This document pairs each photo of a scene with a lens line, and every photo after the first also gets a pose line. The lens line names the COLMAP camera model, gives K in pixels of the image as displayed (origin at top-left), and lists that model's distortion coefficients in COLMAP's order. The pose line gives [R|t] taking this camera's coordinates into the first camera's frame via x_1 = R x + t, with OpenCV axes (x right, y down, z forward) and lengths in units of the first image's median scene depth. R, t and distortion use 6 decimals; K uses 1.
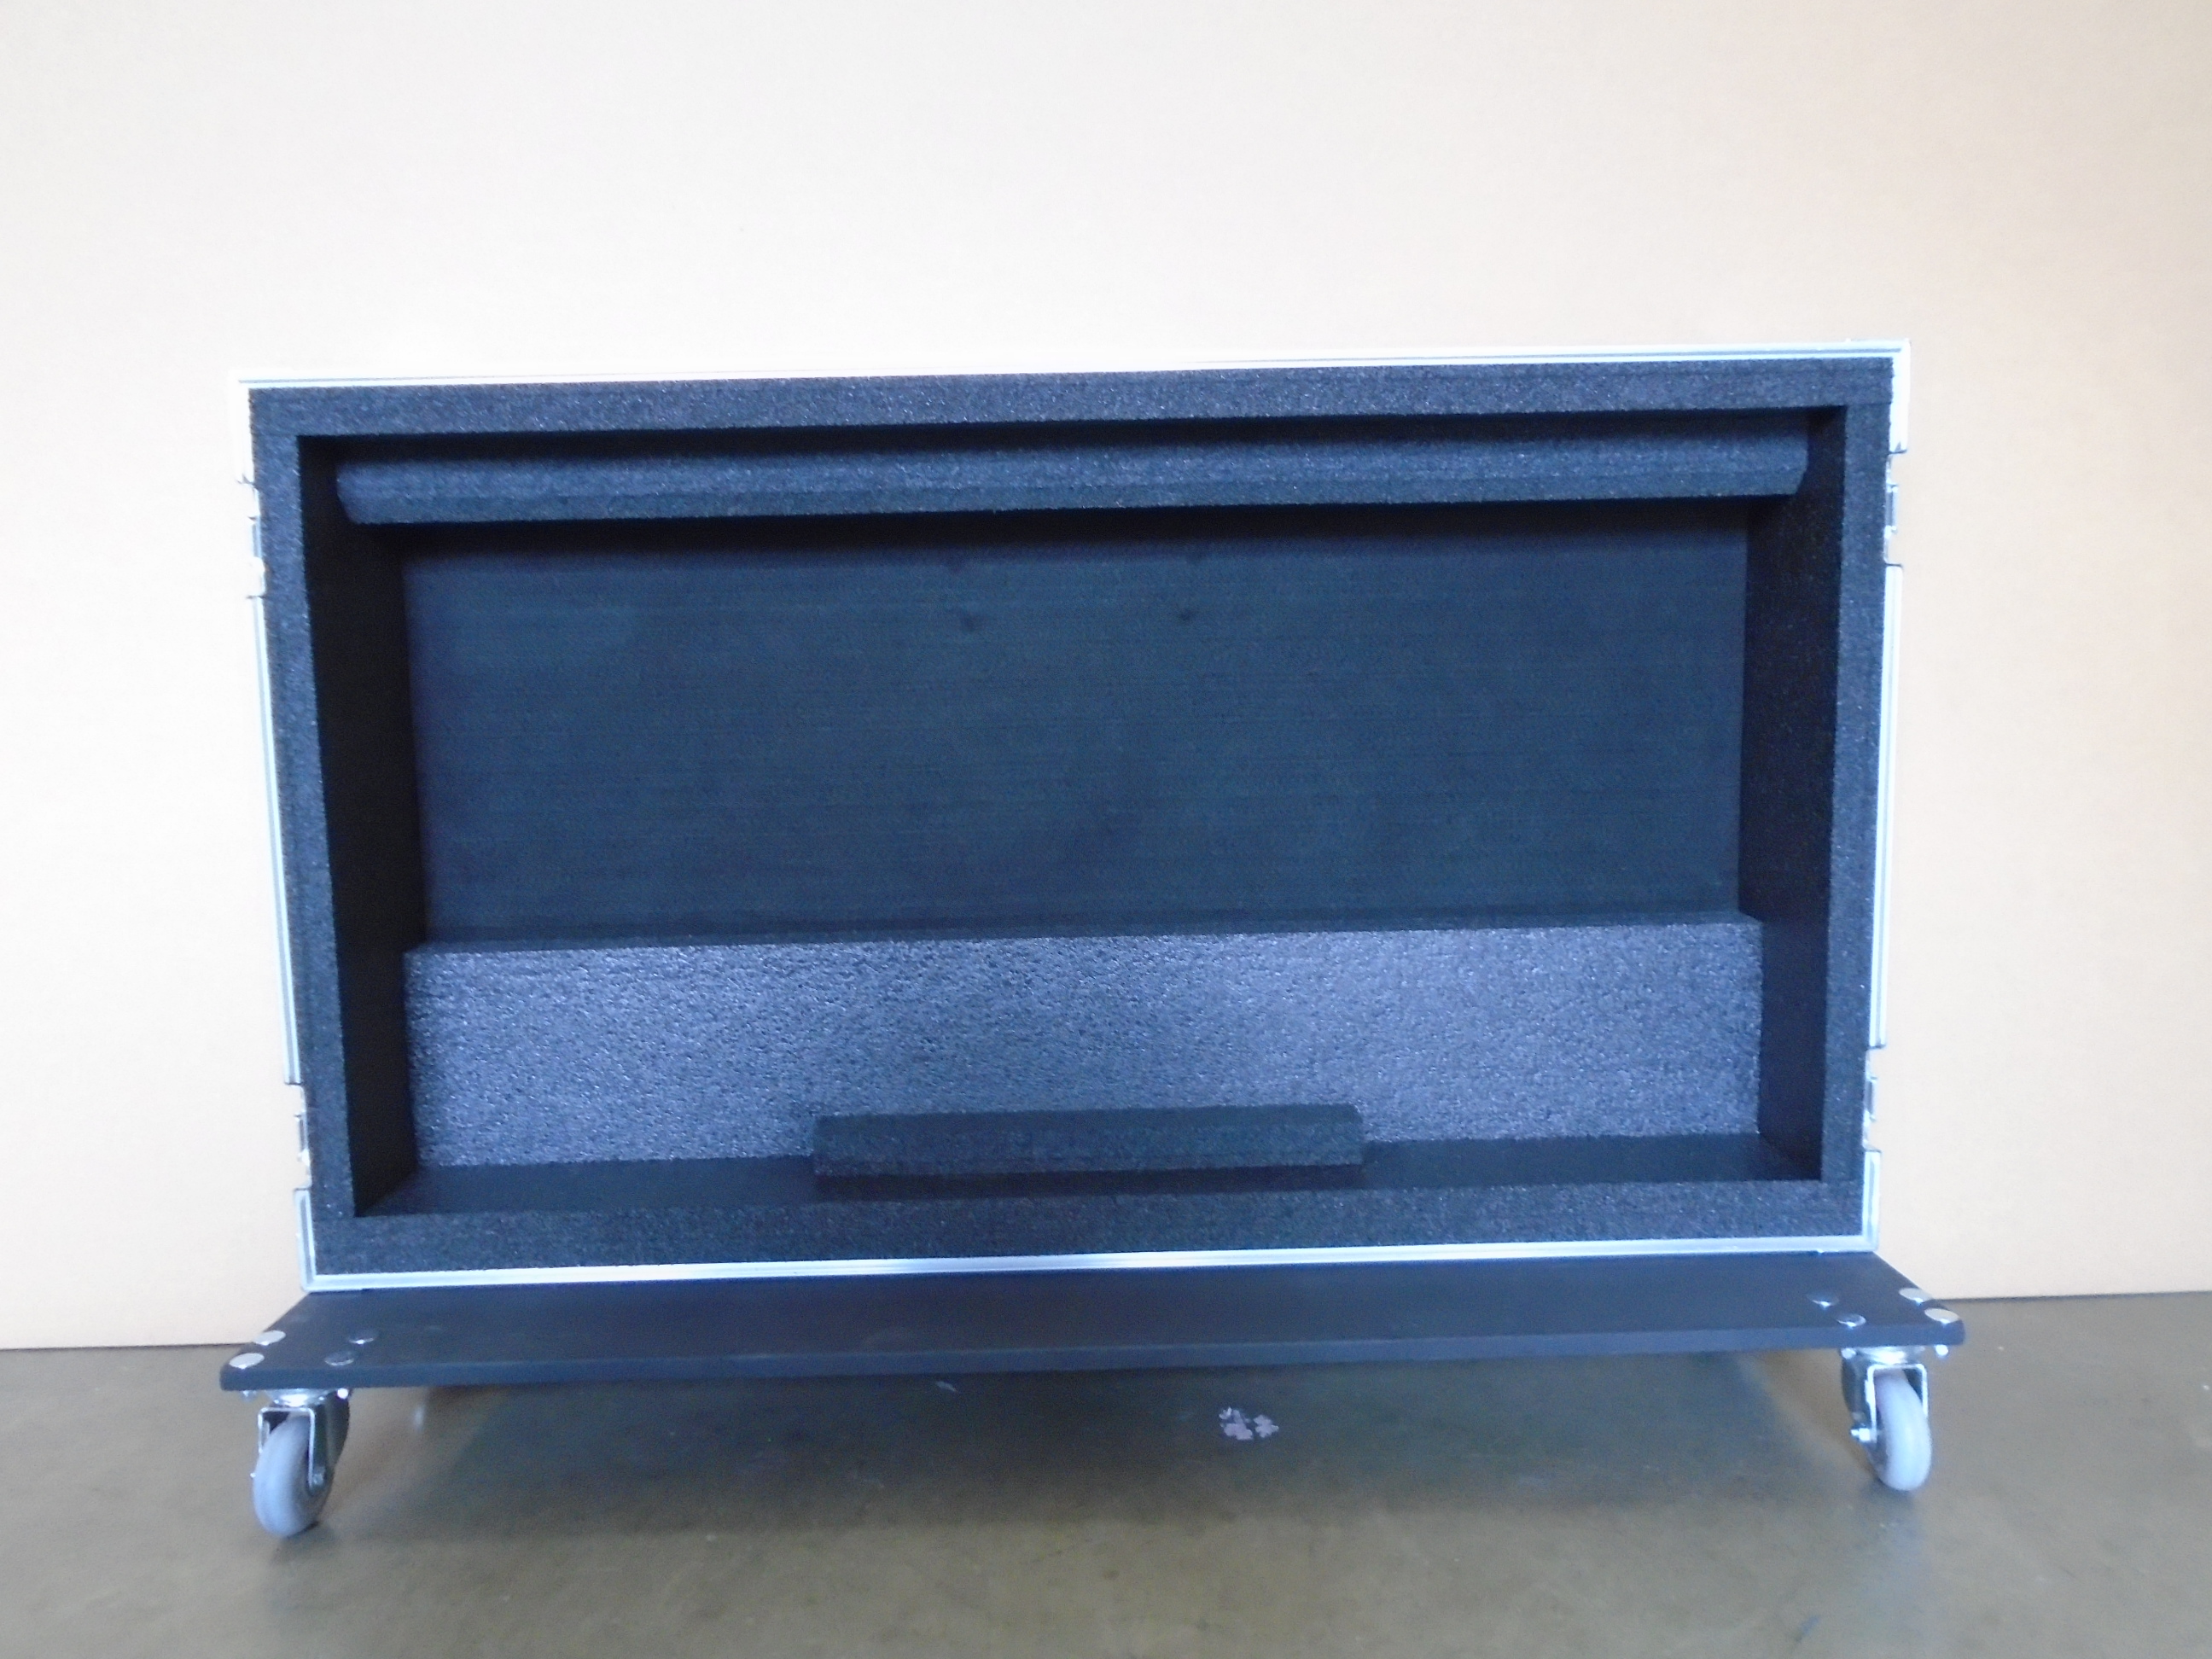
lens RADIAL K [[1682.5, 0, 1106.0], [0, 1682.5, 829.5], [0, 0, 1]] dist [-0.029630, -0.004283]
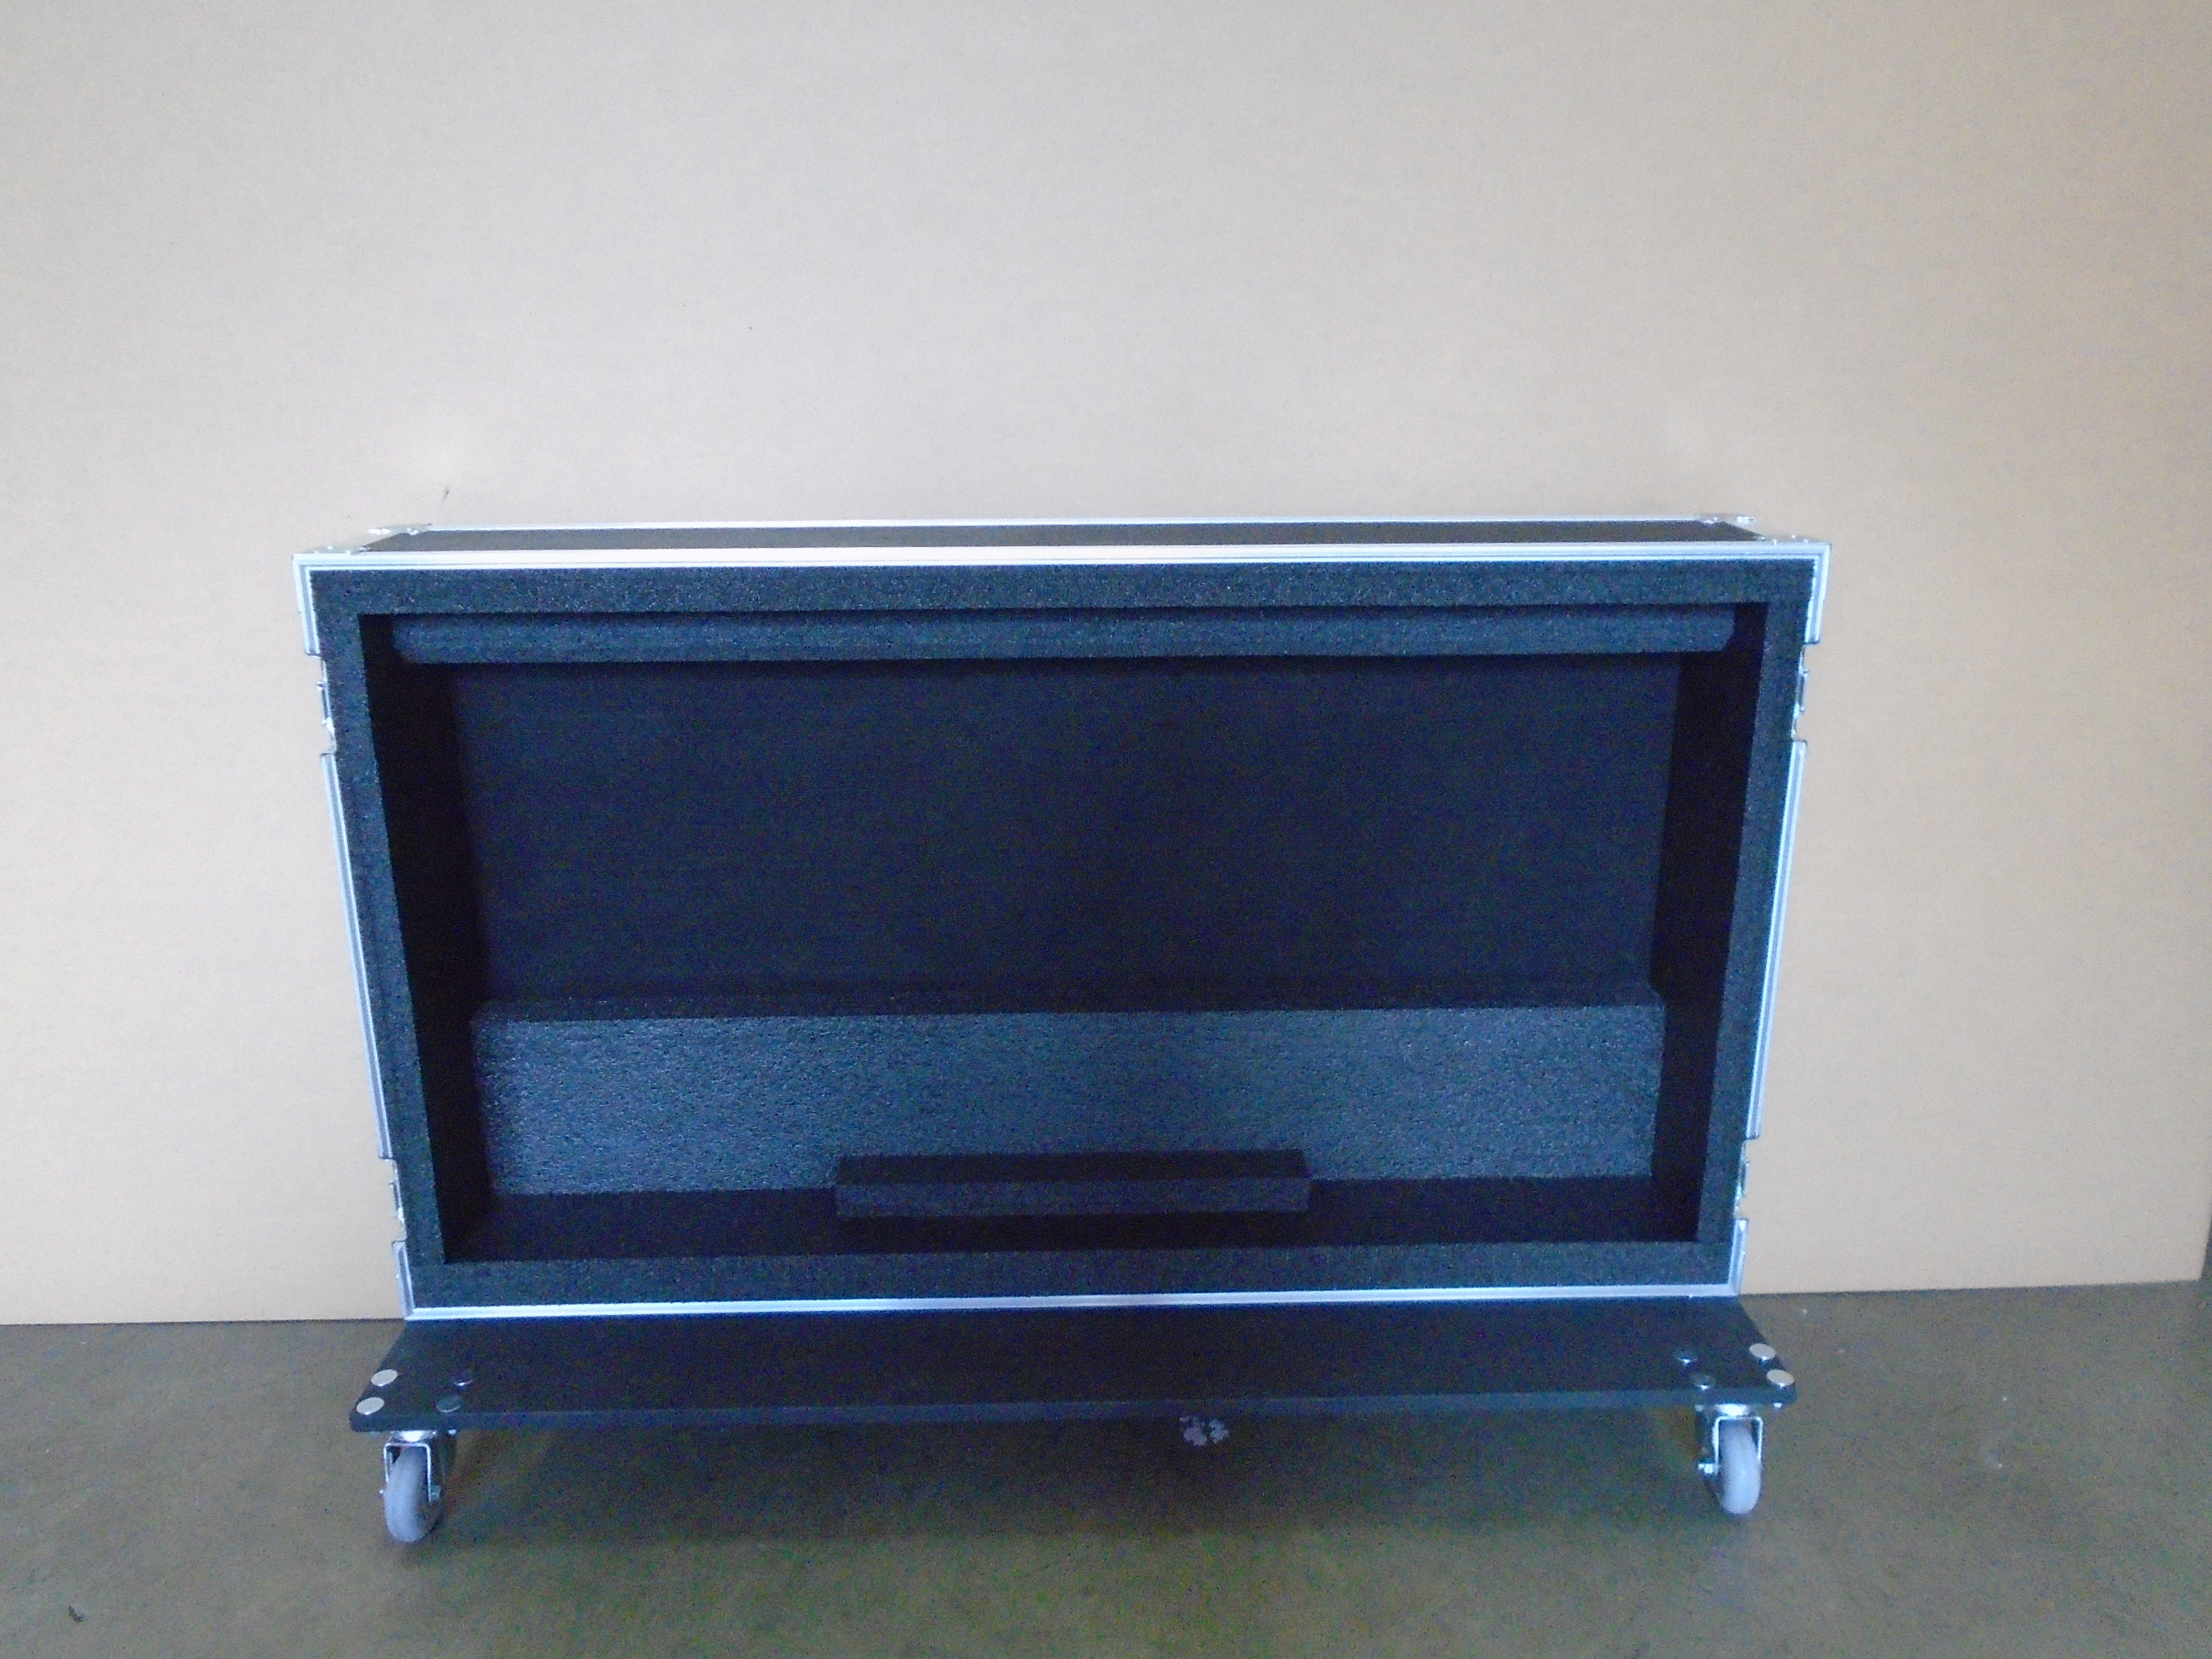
lens RADIAL K [[1682.5, 0, 1106.0], [0, 1682.5, 829.5], [0, 0, 1]] dist [-0.029630, -0.004283]
pose [[0.999847, 0.012183, 0.012561, -0.005423], [-0.014218, 0.984059, 0.177274, -0.281118], [-0.010201, -0.177425, 0.984081, -0.103907]]
